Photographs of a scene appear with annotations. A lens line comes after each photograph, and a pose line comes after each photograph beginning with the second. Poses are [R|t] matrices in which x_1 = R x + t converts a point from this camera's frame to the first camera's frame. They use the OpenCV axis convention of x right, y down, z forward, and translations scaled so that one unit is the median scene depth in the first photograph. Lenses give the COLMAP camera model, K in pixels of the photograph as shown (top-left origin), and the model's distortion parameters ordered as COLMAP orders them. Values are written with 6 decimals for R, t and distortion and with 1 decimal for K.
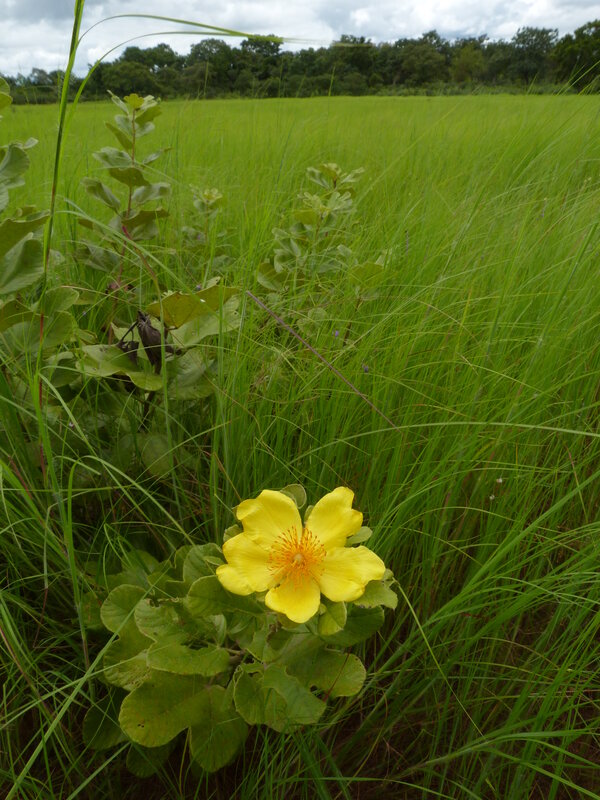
lens RADIAL K [[587.9, 0, 300.0], [0, 587.9, 400.0], [0, 0, 1]] dist [-0.007451, -0.000895]
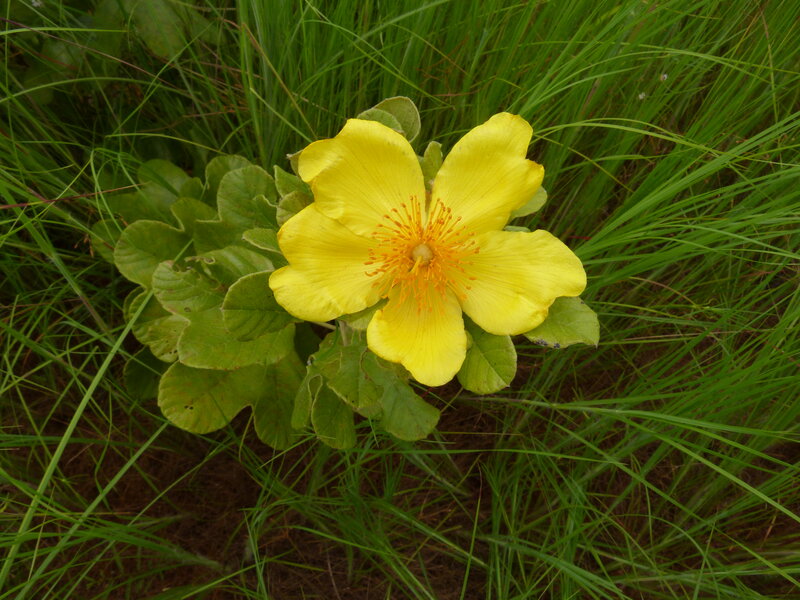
lens RADIAL K [[587.9, 0, 389.3], [0, 587.9, 299.7], [0, 0, 1]] dist [-0.007451, -0.000895]
pose [[0.997062, -0.033438, 0.068922, -0.068370], [-0.007044, 0.855877, 0.517132, 0.026645], [-0.076280, -0.516097, 0.853126, 0.503320]]
